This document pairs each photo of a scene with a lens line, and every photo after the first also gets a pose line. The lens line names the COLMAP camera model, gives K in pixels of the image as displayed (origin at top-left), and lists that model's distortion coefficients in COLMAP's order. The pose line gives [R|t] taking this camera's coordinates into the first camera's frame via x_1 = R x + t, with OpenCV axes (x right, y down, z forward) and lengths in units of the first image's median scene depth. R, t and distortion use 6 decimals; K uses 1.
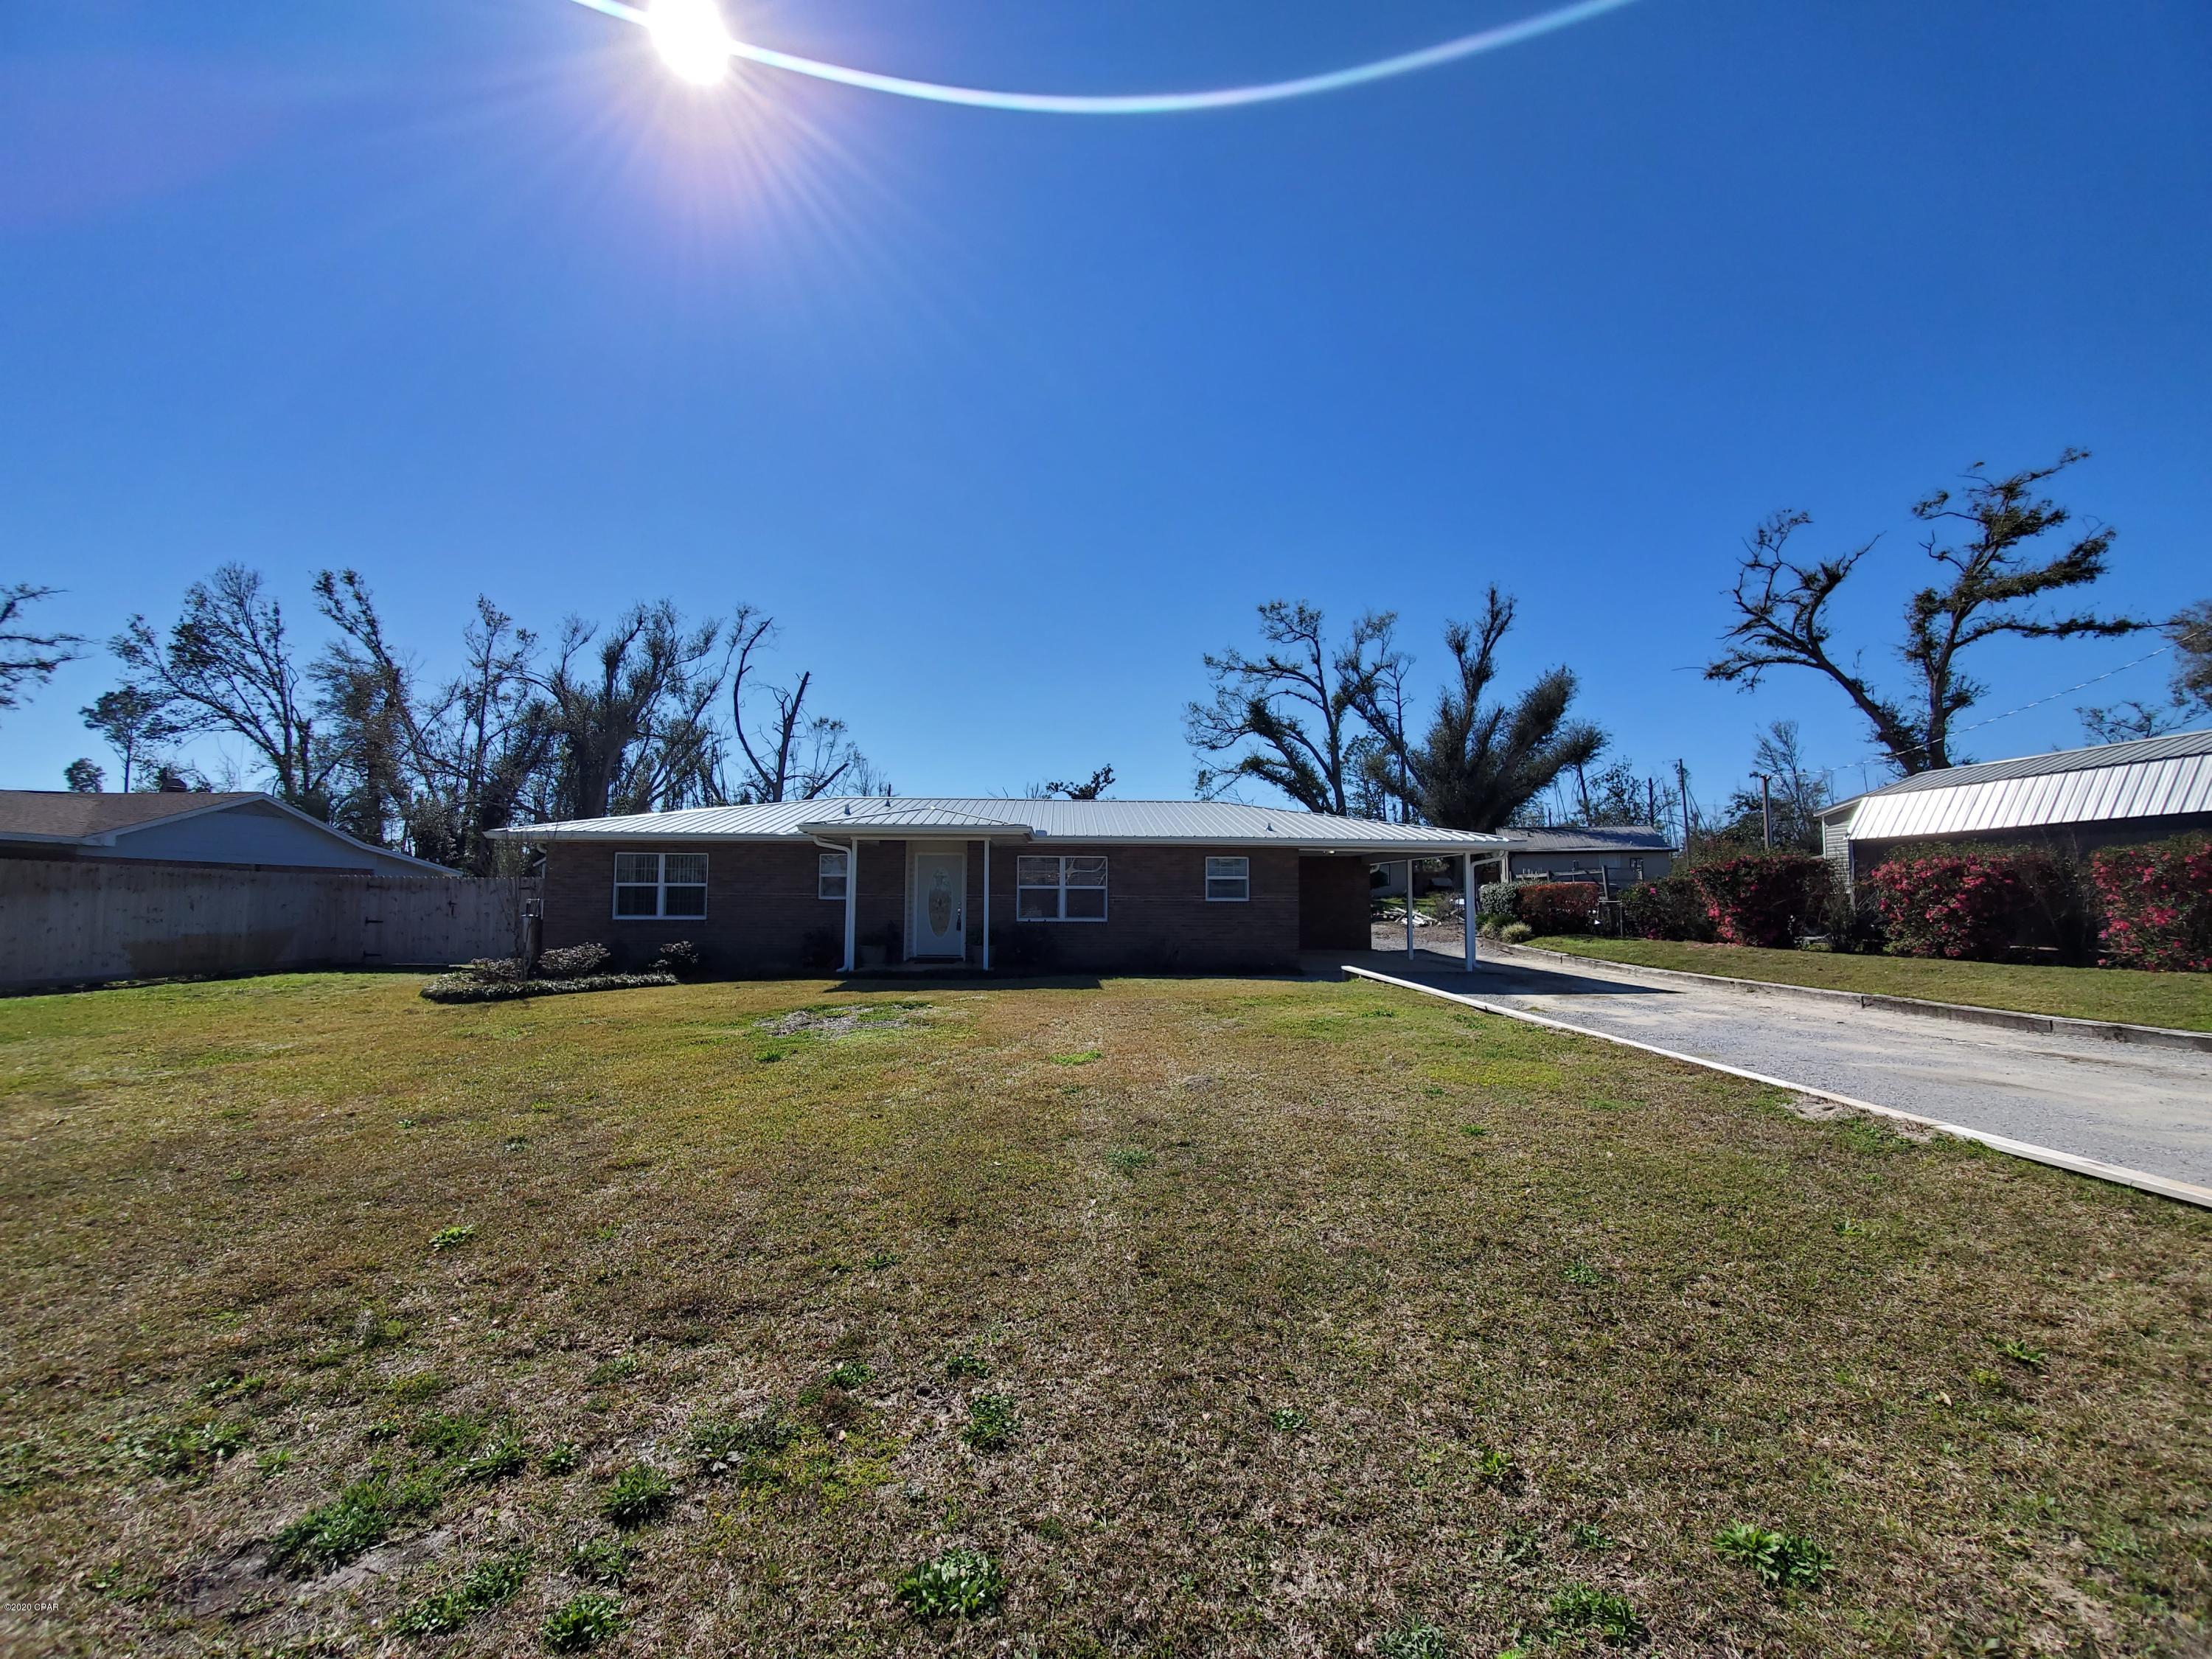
lens RADIAL K [[879.4, 0, 1098.3], [0, 879.4, 835.4], [0, 0, 1]] dist [0.021677, -0.023920]
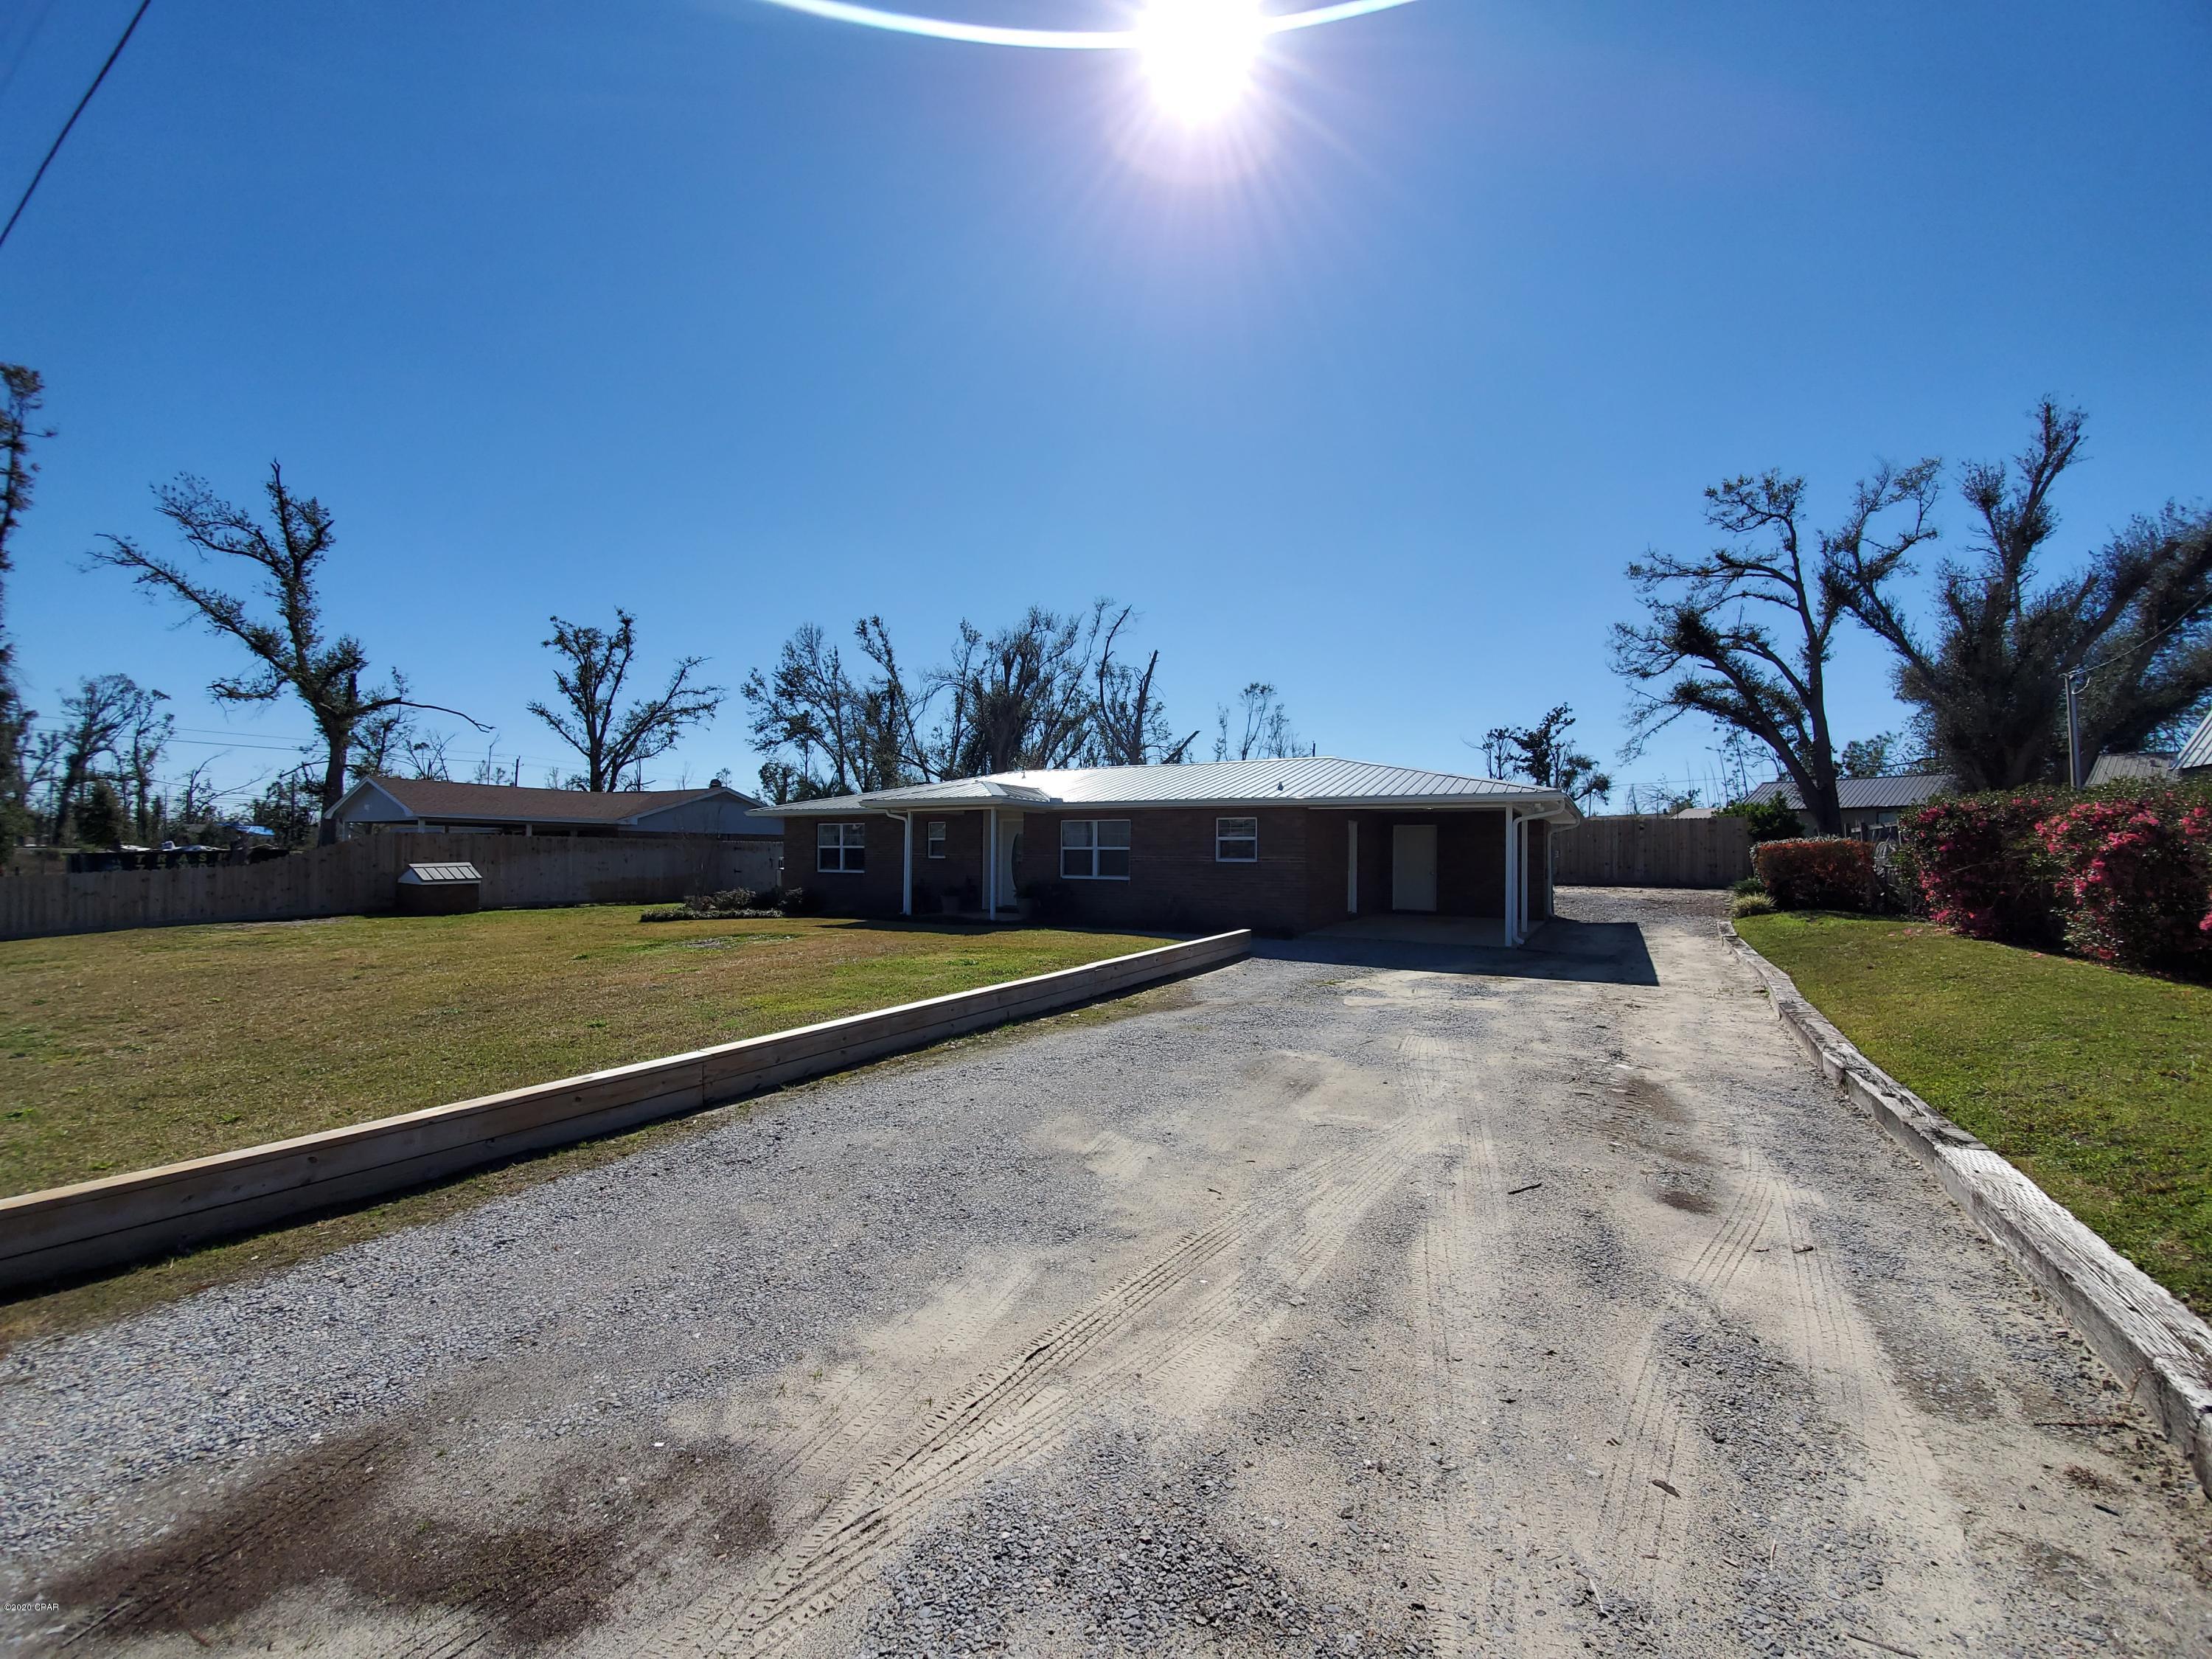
lens RADIAL K [[879.4, 0, 1098.3], [0, 879.4, 835.4], [0, 0, 1]] dist [0.021677, -0.023920]
pose [[0.835494, -0.009152, -0.549423, 0.212081], [0.035361, 0.998684, 0.037137, 0.000929], [0.548360, -0.050456, 0.834719, 0.033908]]
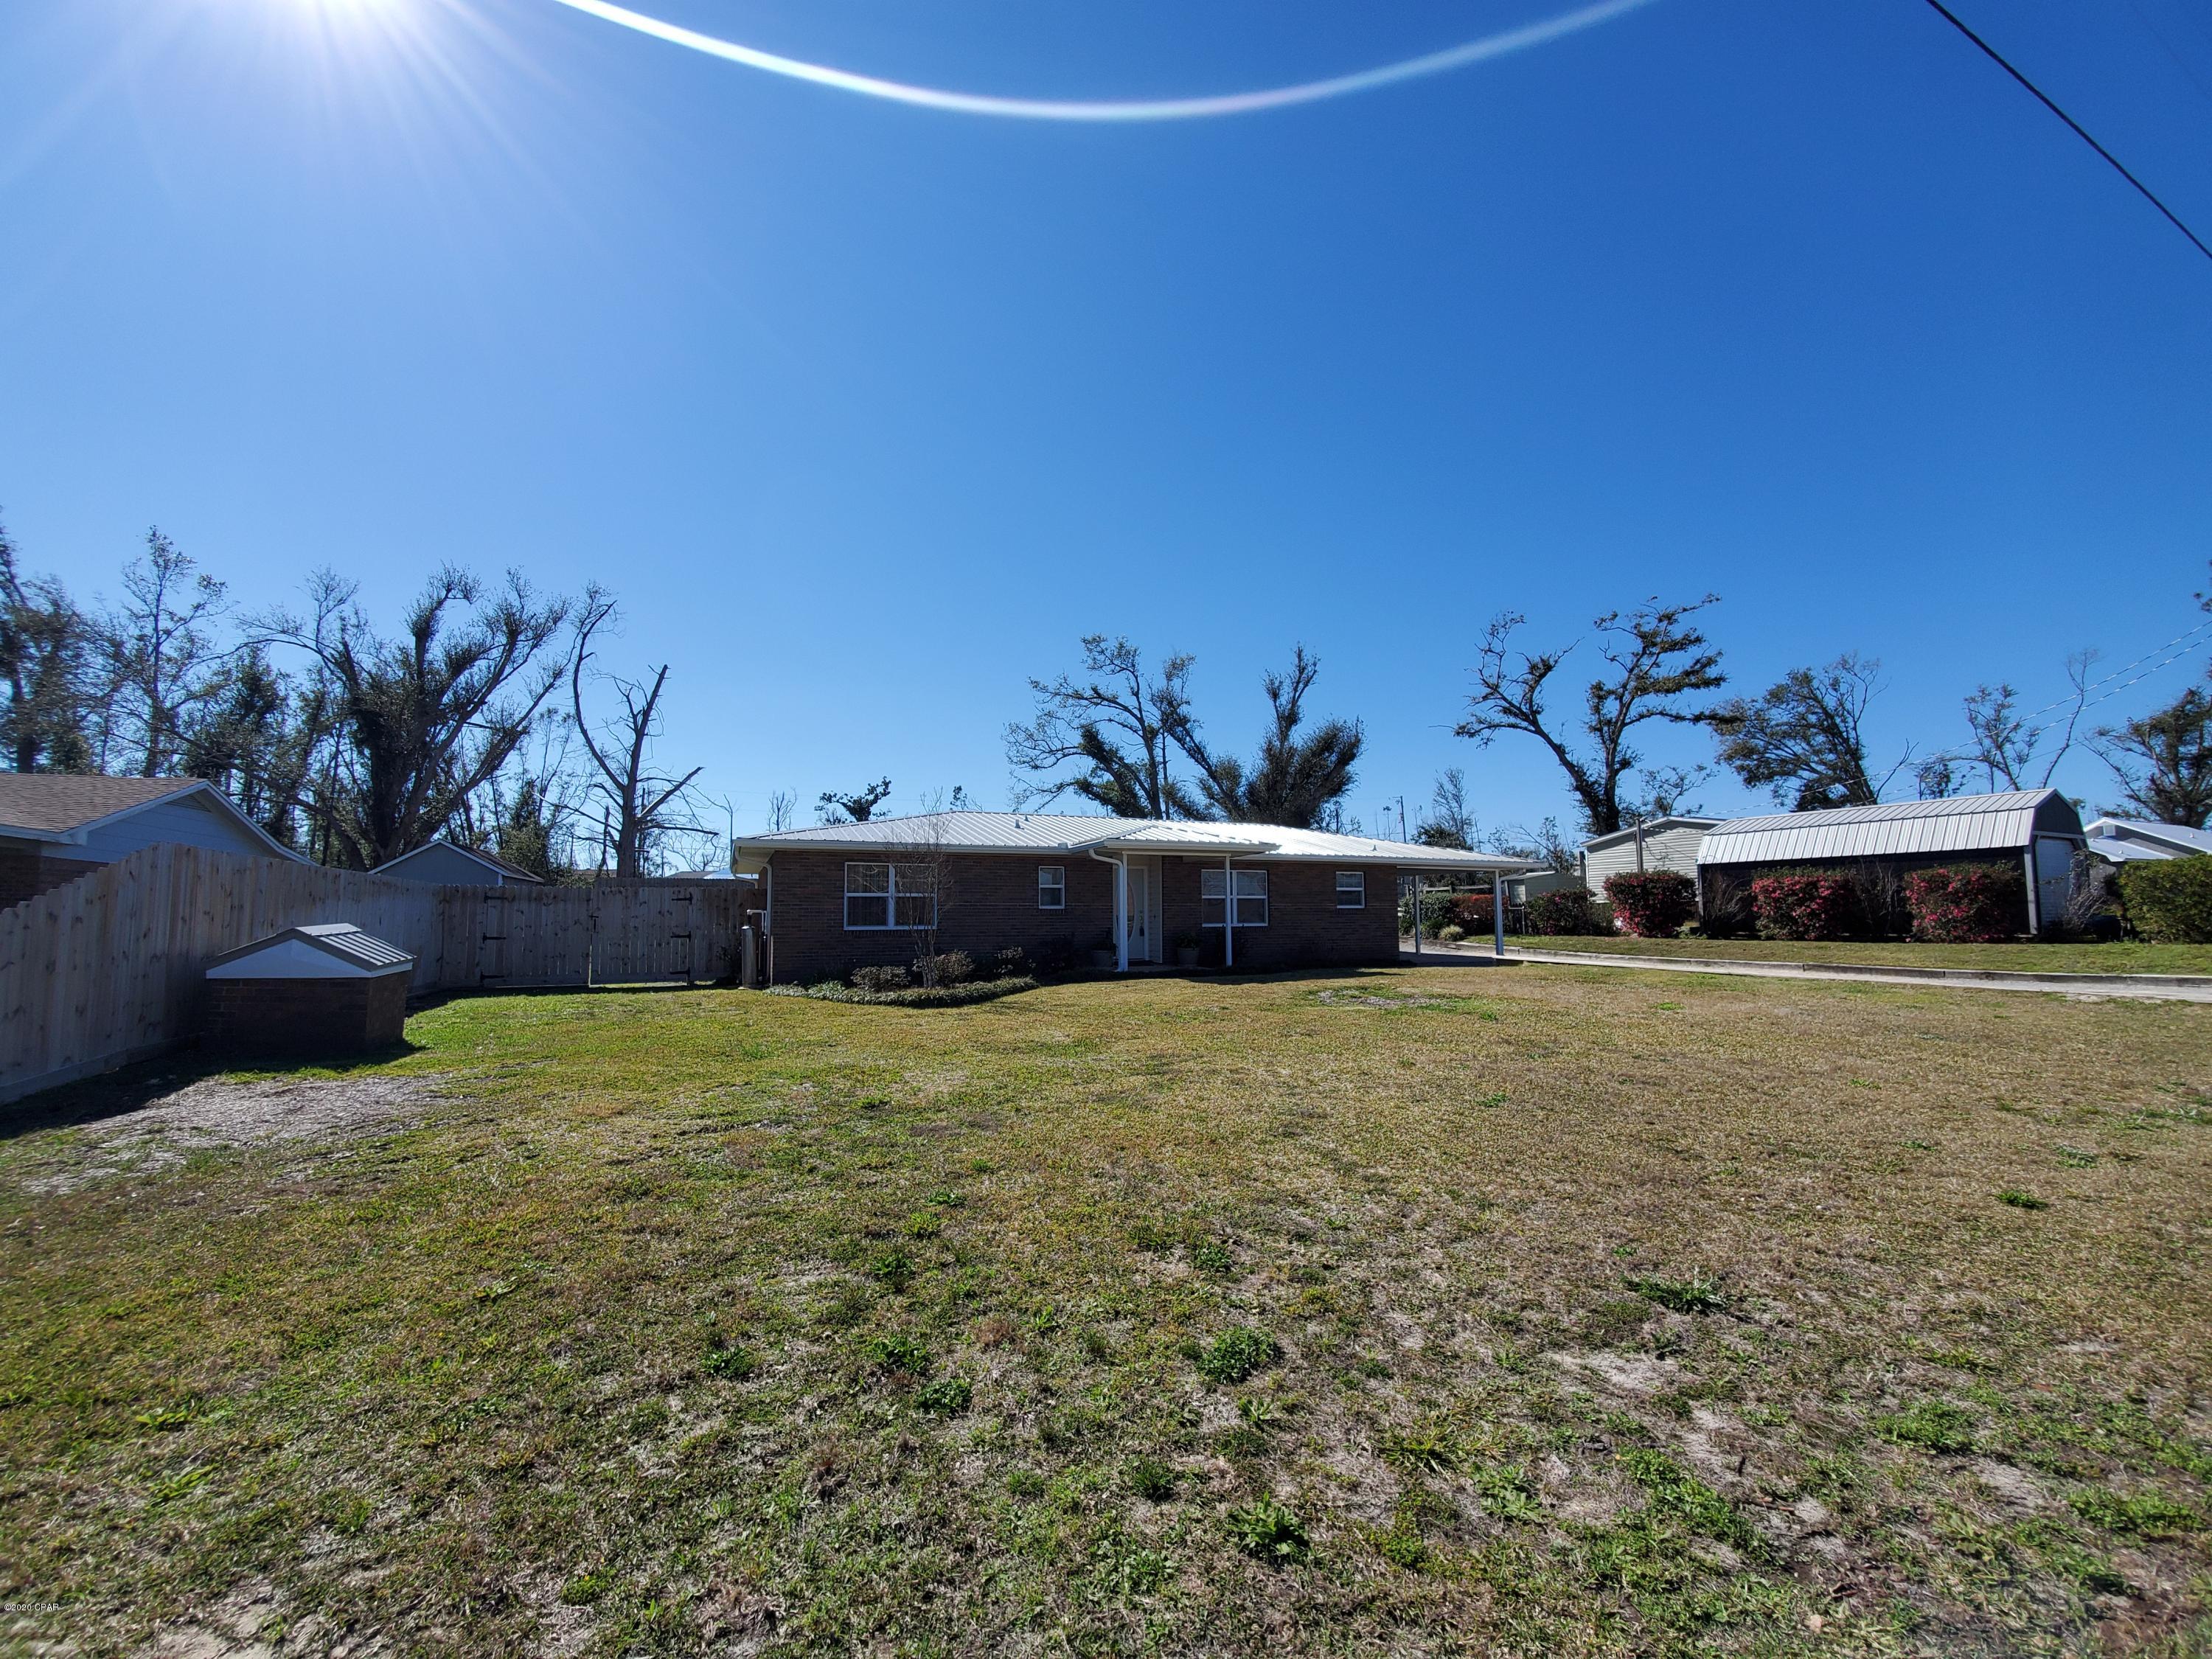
lens RADIAL K [[886.2, 0, 1094.8], [0, 886.2, 834.9], [0, 0, 1]] dist [0.001911, -0.011687]
pose [[0.935764, 0.023512, 0.351843, -0.235091], [-0.017279, 0.999633, -0.020848, 0.001659], [-0.352205, 0.013429, 0.935827, -0.010698]]
